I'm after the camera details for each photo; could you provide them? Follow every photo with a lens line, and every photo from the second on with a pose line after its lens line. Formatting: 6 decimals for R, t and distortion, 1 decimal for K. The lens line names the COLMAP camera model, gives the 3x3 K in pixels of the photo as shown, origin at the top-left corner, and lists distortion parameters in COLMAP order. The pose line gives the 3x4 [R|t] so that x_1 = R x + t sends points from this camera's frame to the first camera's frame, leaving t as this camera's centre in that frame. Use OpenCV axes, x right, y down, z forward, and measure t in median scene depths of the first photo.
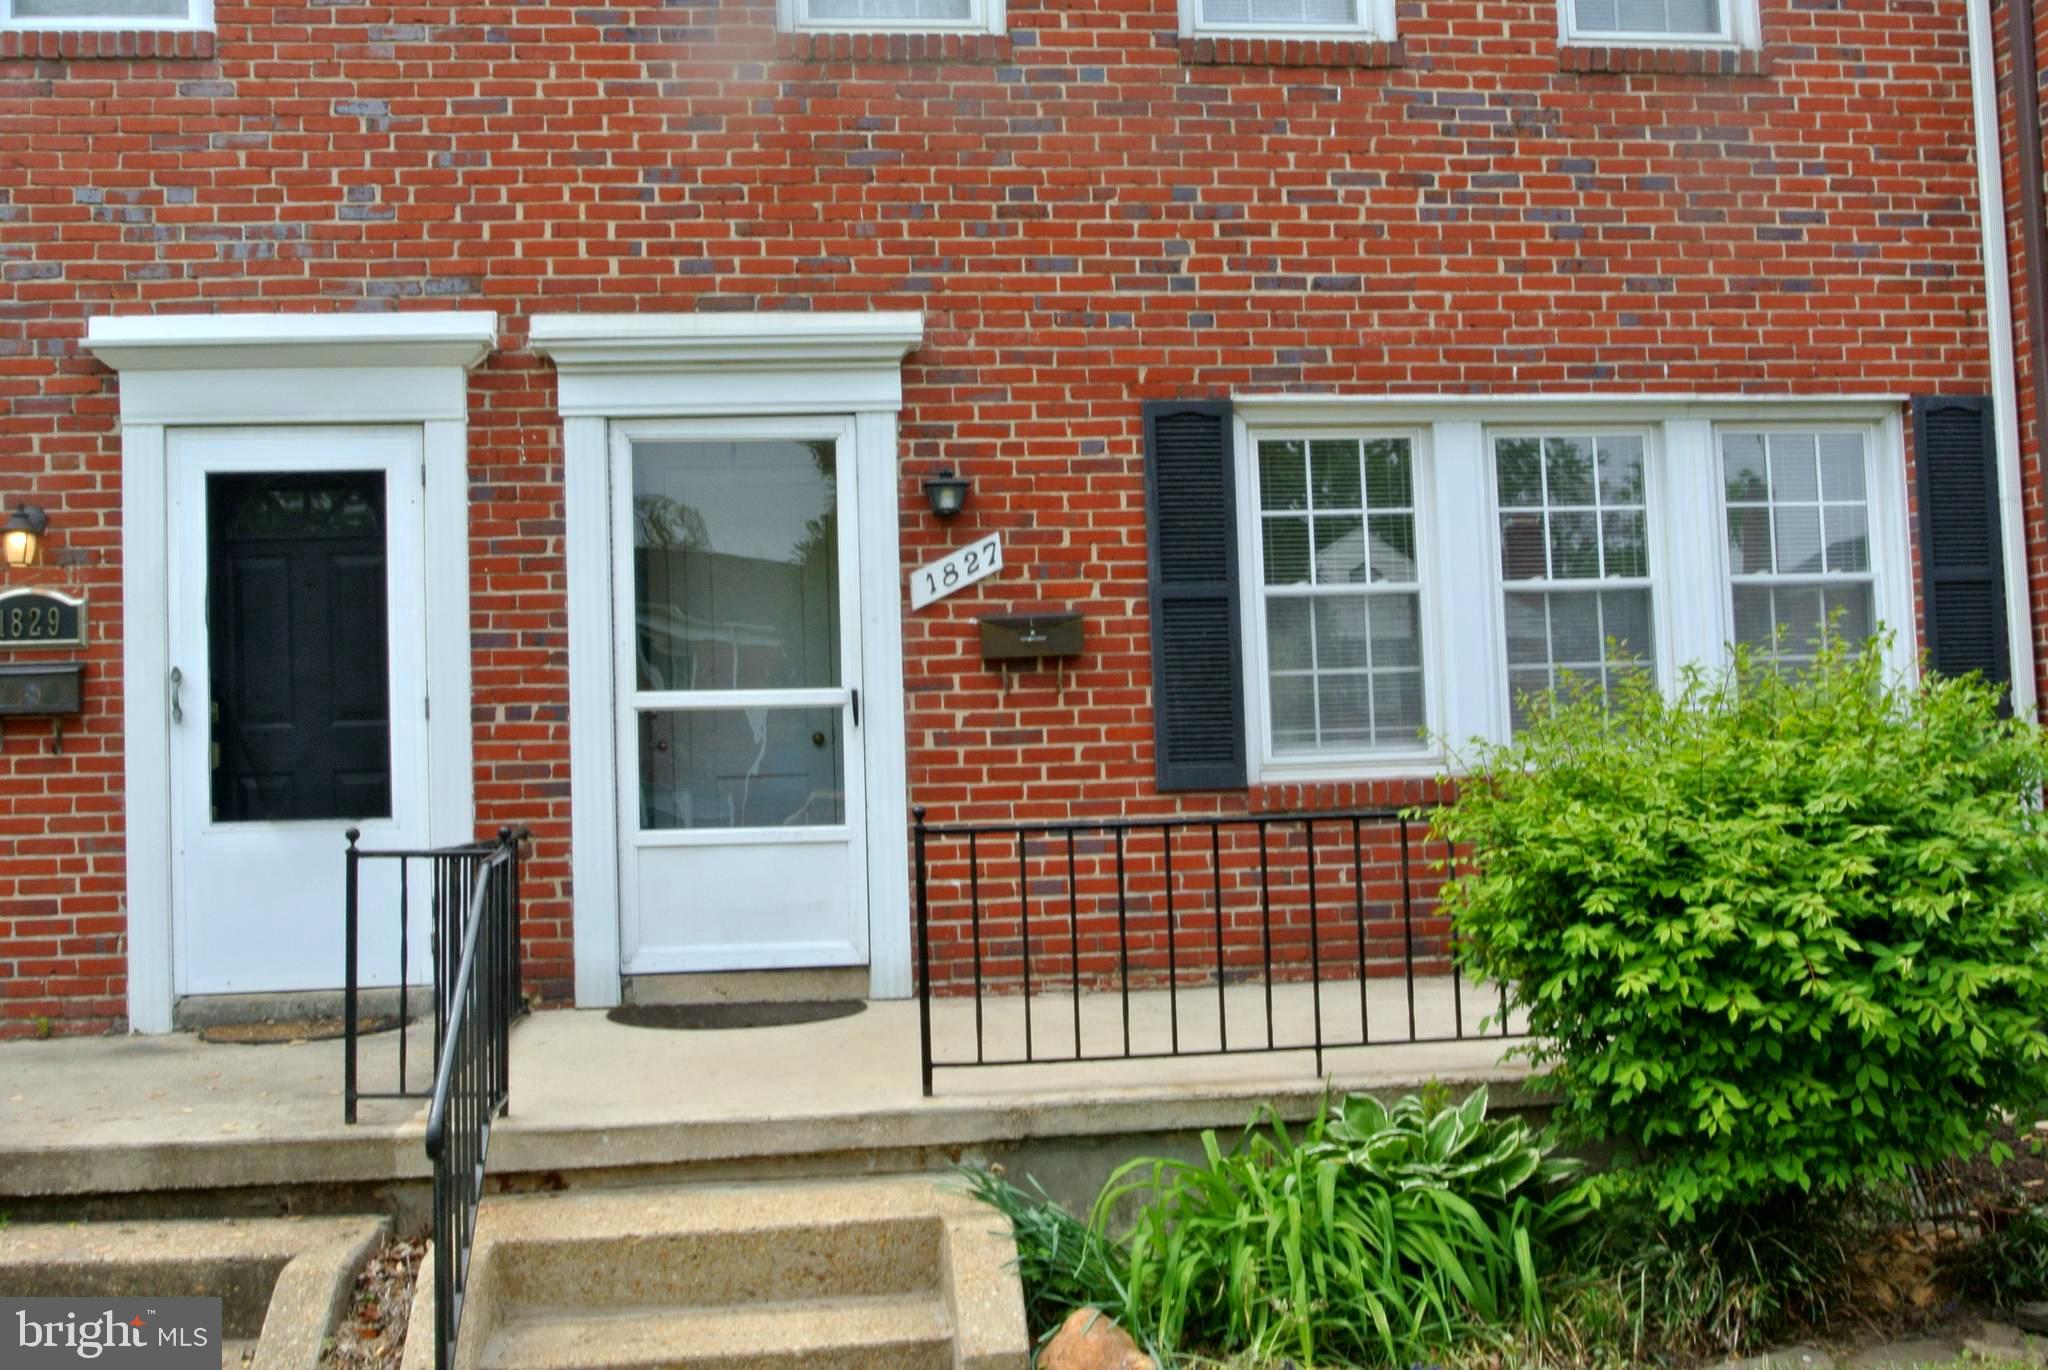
lens RADIAL K [[2069.7, 0, 1026.6], [0, 2069.7, 679.7], [0, 0, 1]] dist [-0.060272, 0.000000]
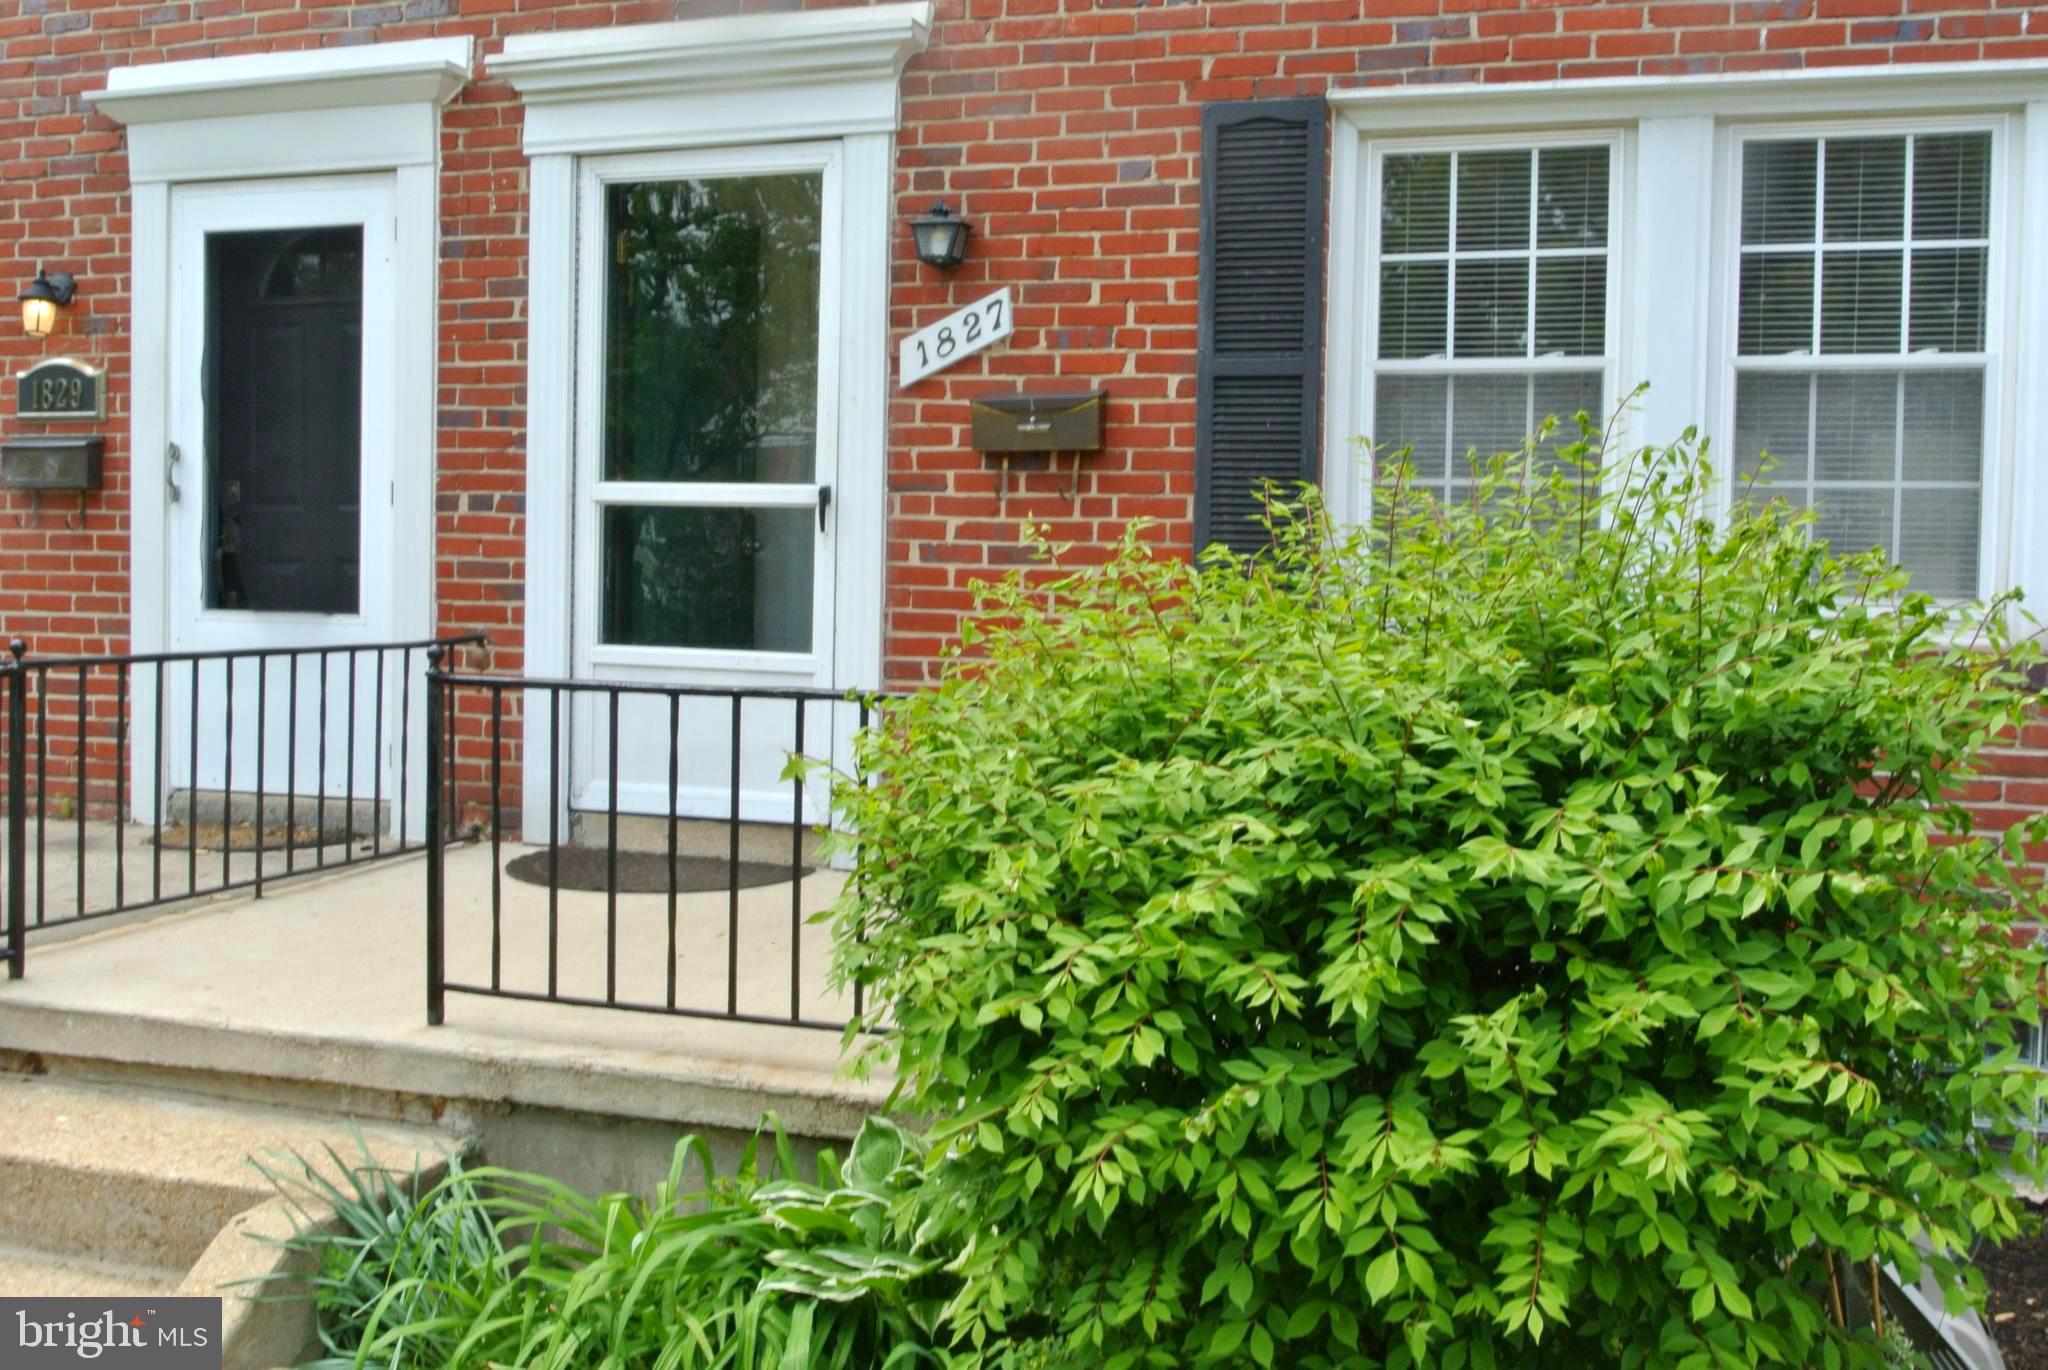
lens RADIAL K [[2069.7, 0, 1021.1], [0, 2069.7, 687.9], [0, 0, 1]] dist [-0.060272, 0.000000]
pose [[0.898535, 0.073006, -0.432788, 0.335538], [-0.026157, 0.993224, 0.113238, -0.010414], [0.438123, -0.090428, 0.894355, 0.304845]]
